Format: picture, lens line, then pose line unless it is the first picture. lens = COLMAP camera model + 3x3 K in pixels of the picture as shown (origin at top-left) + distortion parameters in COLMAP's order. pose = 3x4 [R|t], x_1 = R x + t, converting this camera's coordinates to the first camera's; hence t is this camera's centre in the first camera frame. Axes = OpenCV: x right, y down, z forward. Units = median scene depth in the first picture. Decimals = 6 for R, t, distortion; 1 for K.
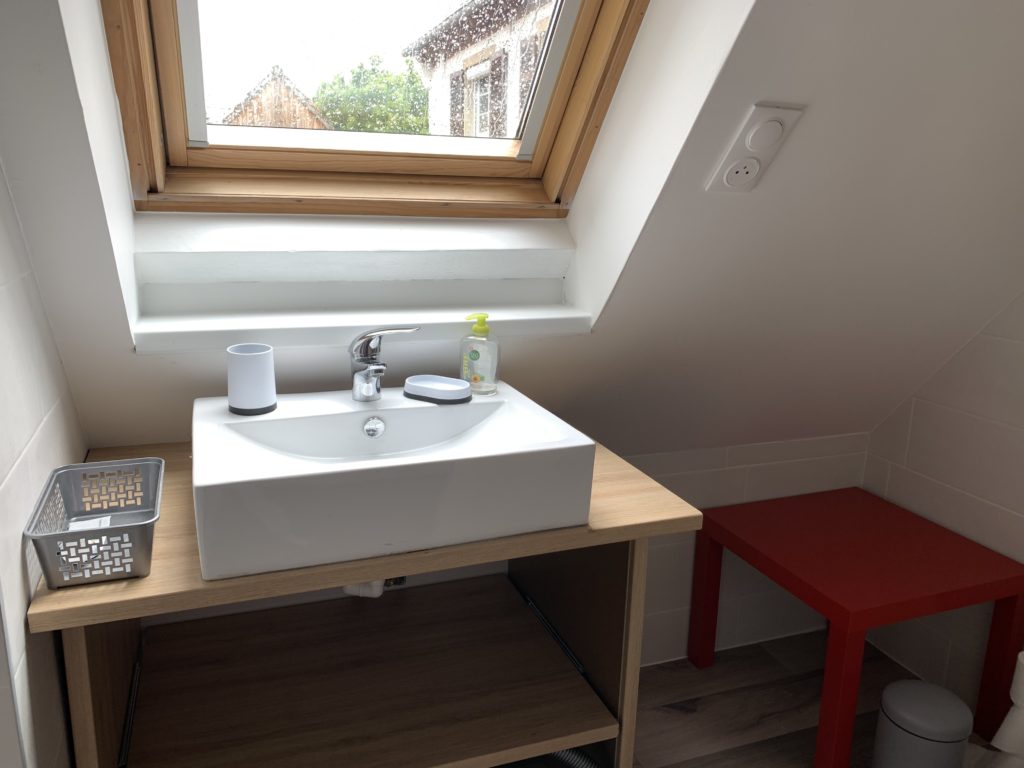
lens RADIAL K [[782.6, 0, 511.6], [0, 782.6, 387.8], [0, 0, 1]] dist [0.034671, -0.032668]
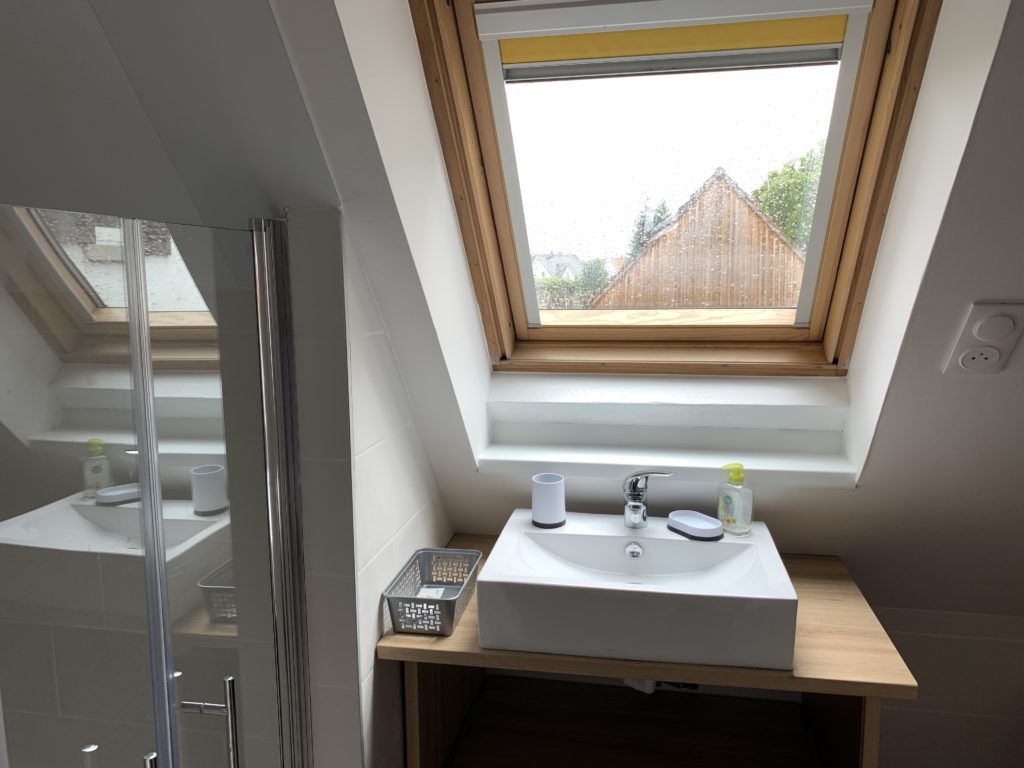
lens RADIAL K [[782.6, 0, 513.9], [0, 782.6, 385.9], [0, 0, 1]] dist [0.034671, -0.032668]
pose [[0.856952, 0.041036, -0.513760, 0.282247], [-0.095052, 0.992310, -0.079286, -0.090022], [0.506556, 0.116779, 0.854262, -0.183368]]
